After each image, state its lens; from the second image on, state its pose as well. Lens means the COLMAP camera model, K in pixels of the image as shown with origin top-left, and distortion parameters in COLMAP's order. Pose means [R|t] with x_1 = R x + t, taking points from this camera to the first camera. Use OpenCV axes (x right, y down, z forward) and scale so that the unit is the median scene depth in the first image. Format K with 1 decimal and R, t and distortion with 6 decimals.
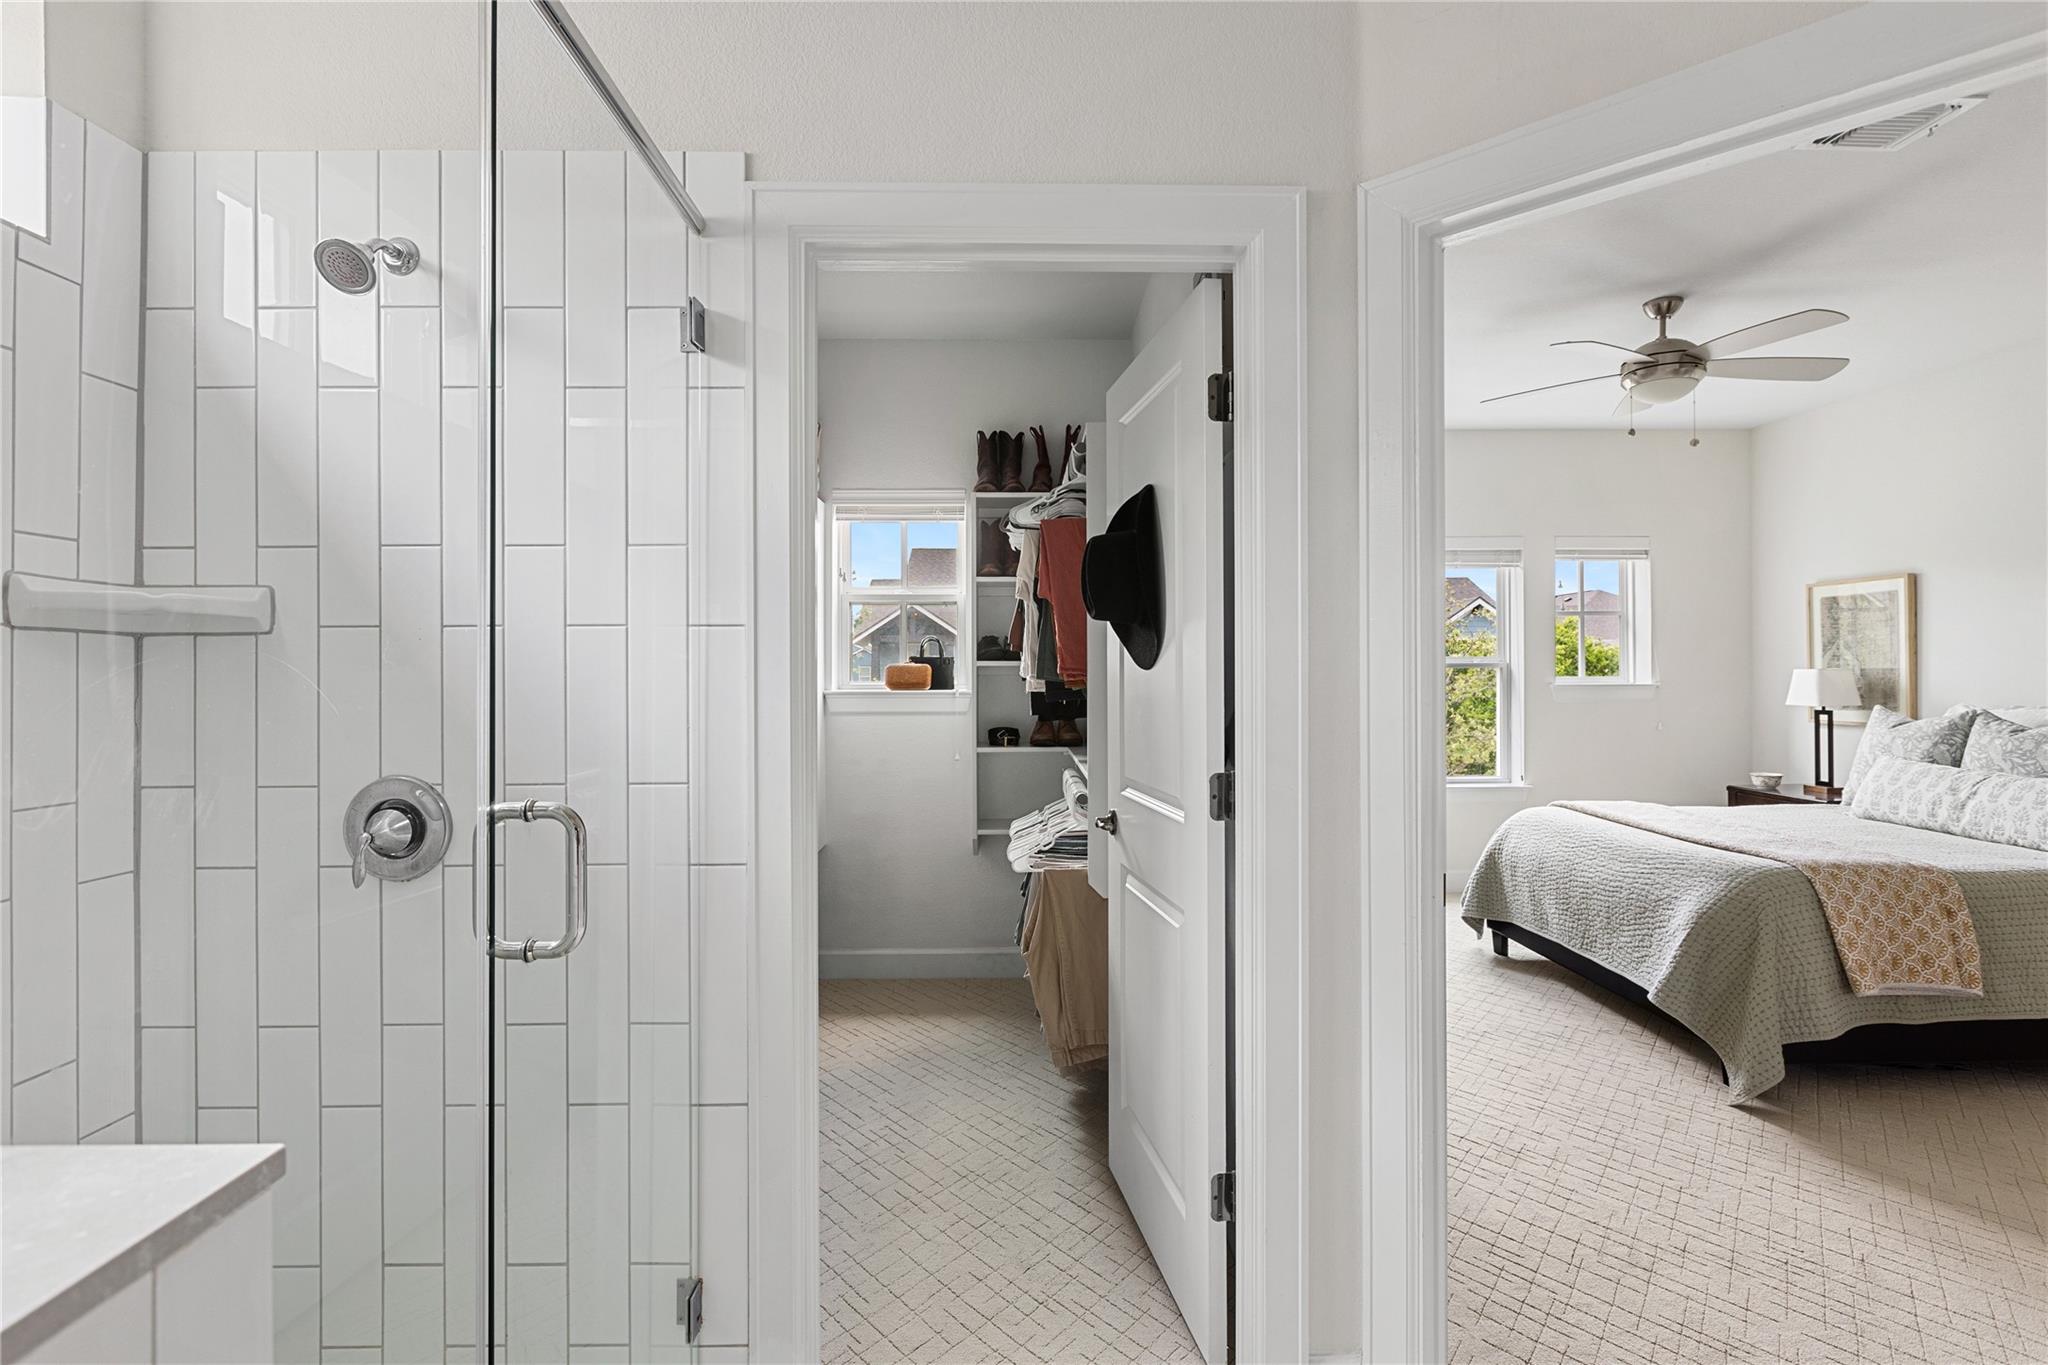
lens RADIAL K [[974.2, 0, 1016.0], [0, 974.2, 666.6], [0, 0, 1]] dist [-0.004437, -0.001609]
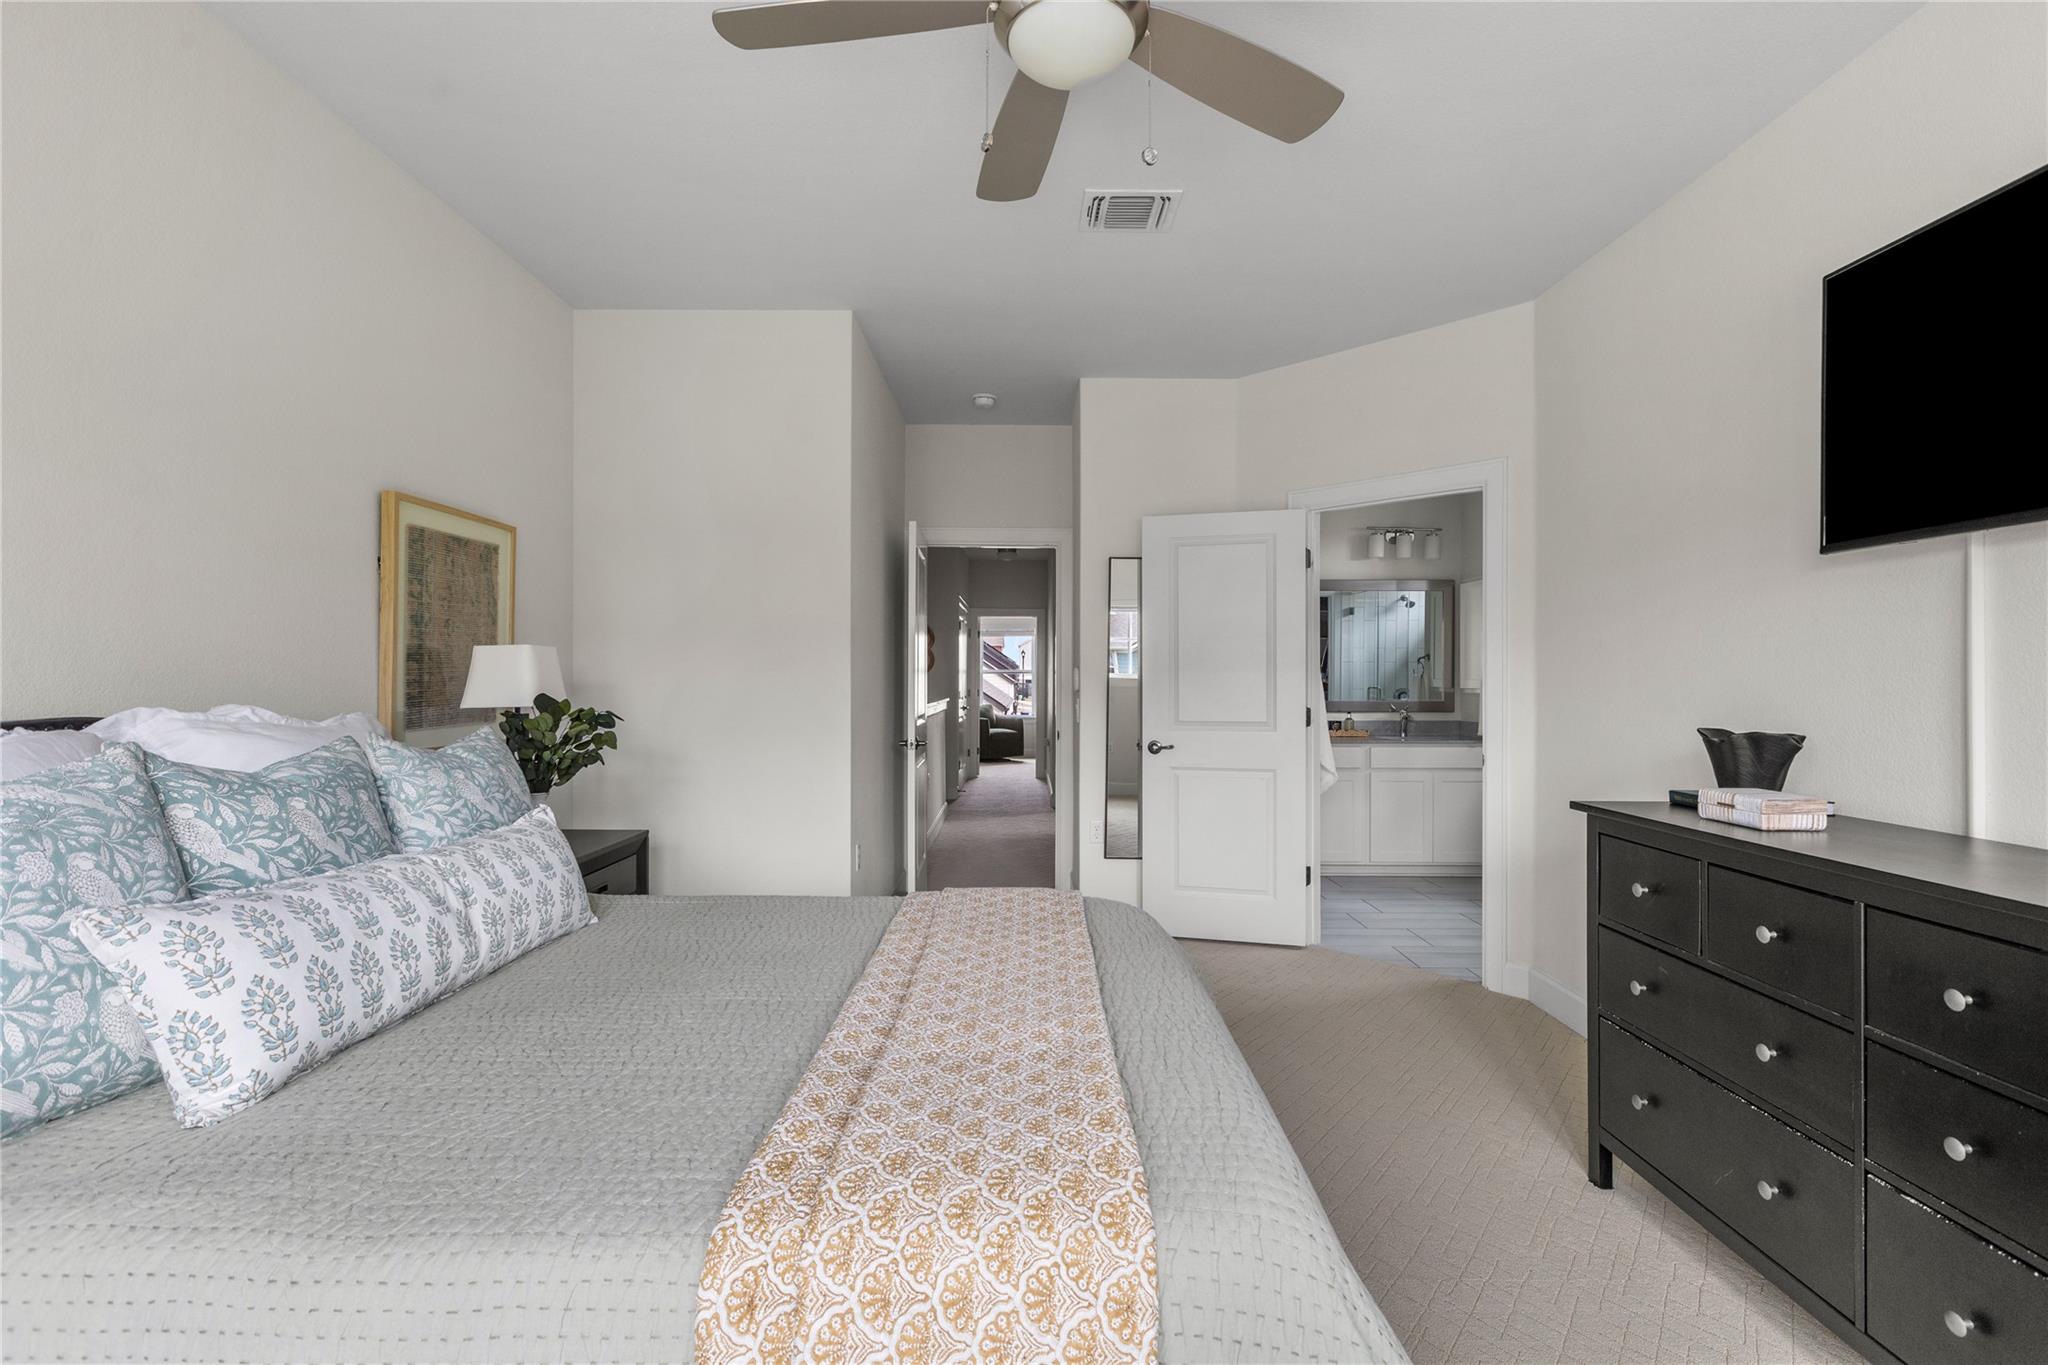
lens RADIAL K [[912.0, 0, 1025.9], [0, 912.0, 680.9], [0, 0, 1]] dist [-0.000246, 0.000687]
pose [[-0.999968, -0.000046, 0.007983, 0.680361], [-0.000118, 0.999959, -0.009056, 0.025219], [-0.007982, -0.009057, -0.999927, 1.429776]]
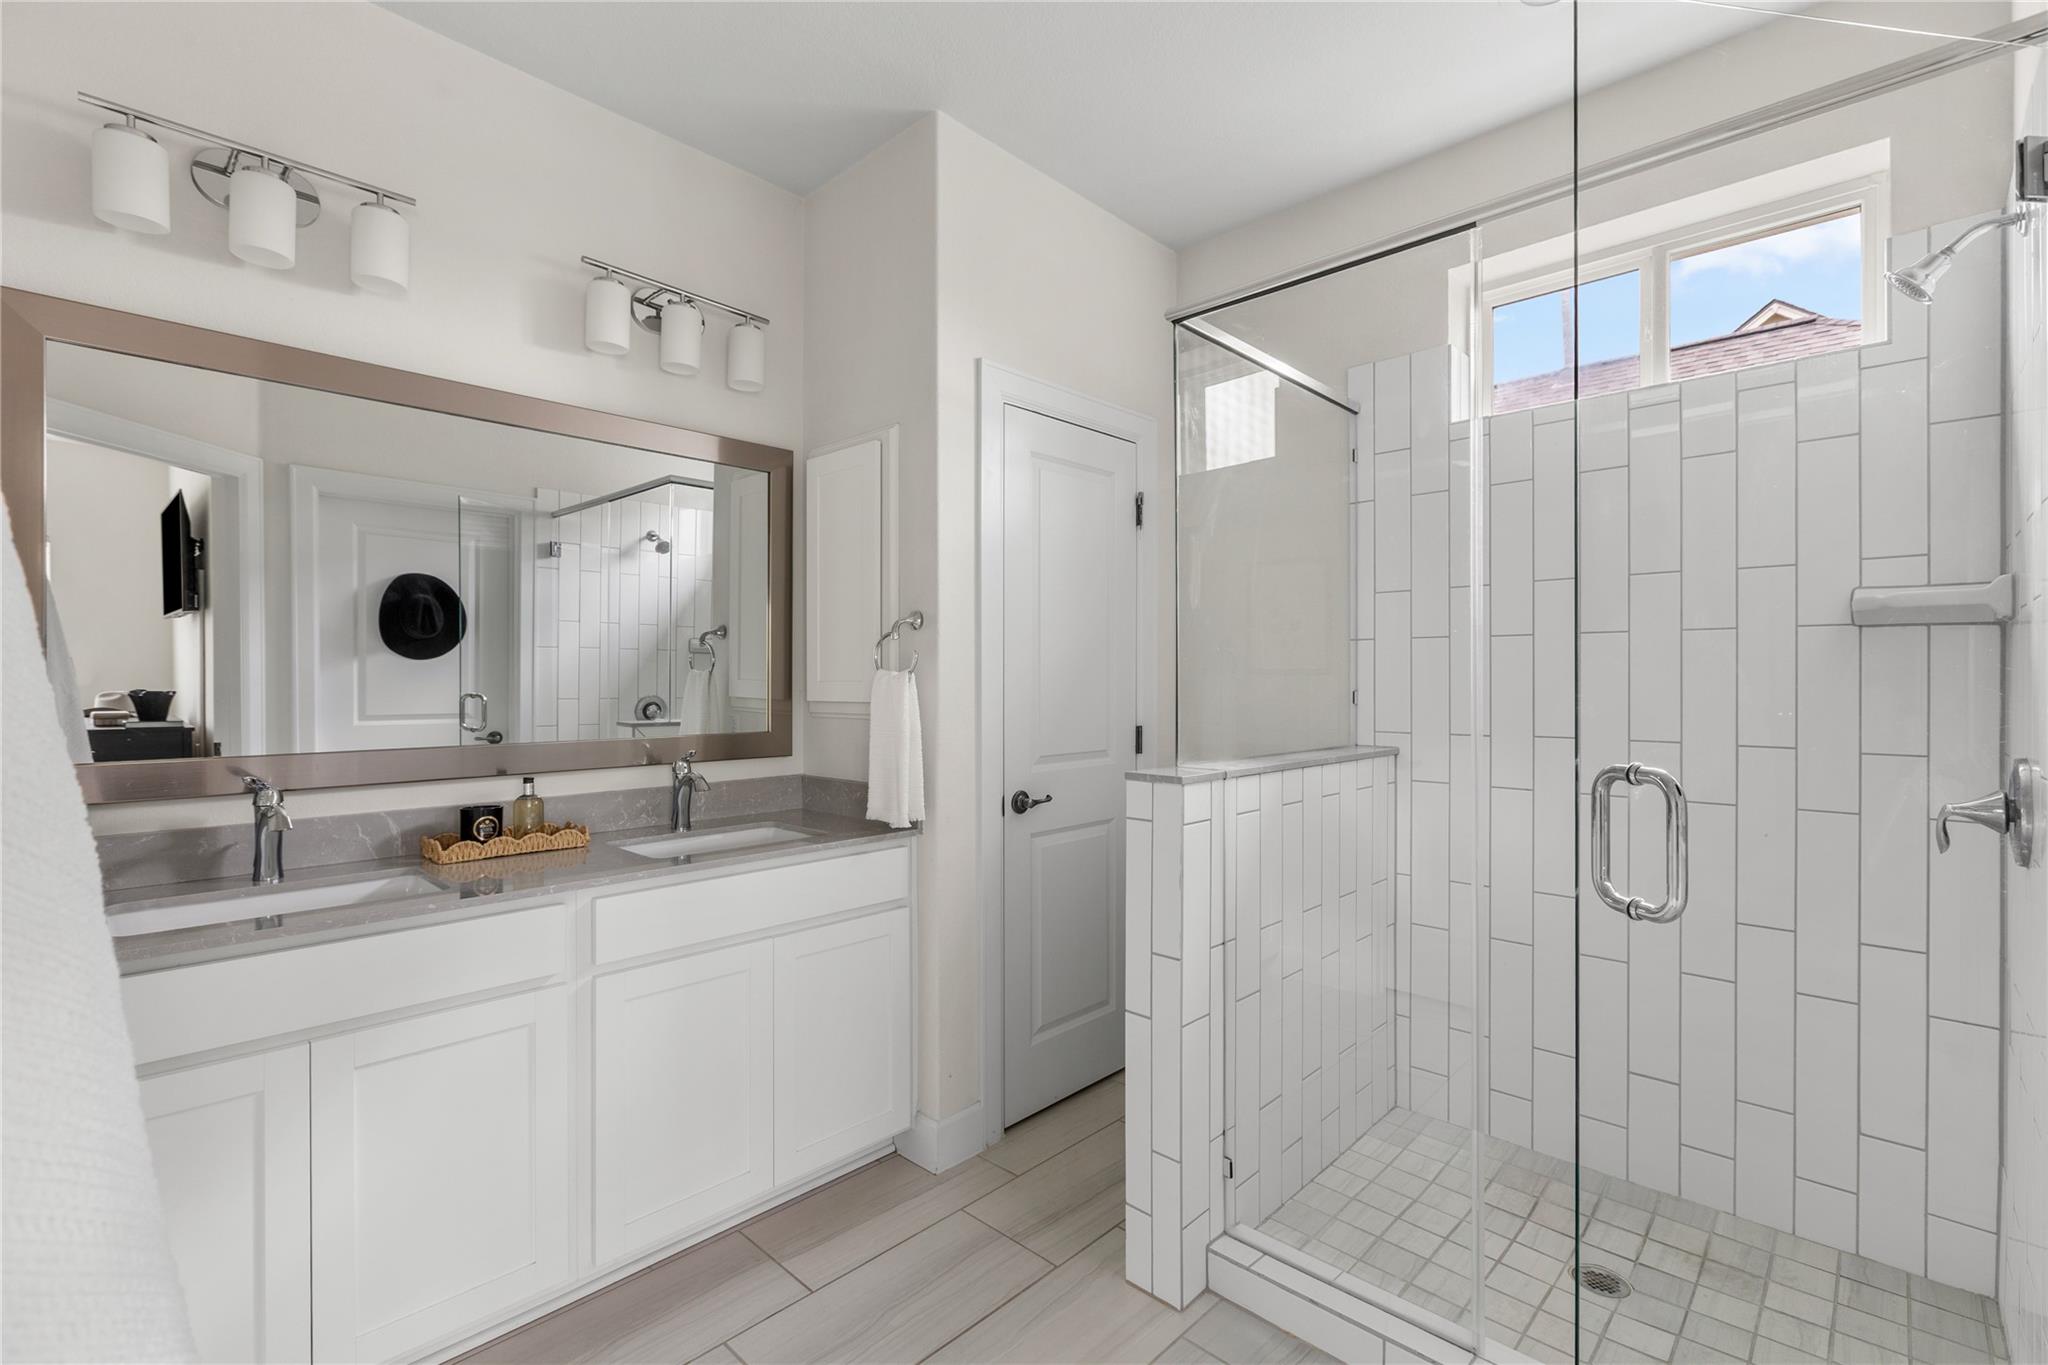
lens RADIAL K [[912.0, 0, 1022.4], [0, 912.0, 685.7], [0, 0, 1]] dist [-0.000246, 0.000687]
pose [[-0.699416, 0.004531, -0.714701, 0.578282], [0.009062, 0.999956, -0.002528, 0.022366], [0.714657, -0.008245, -0.699426, 1.151696]]
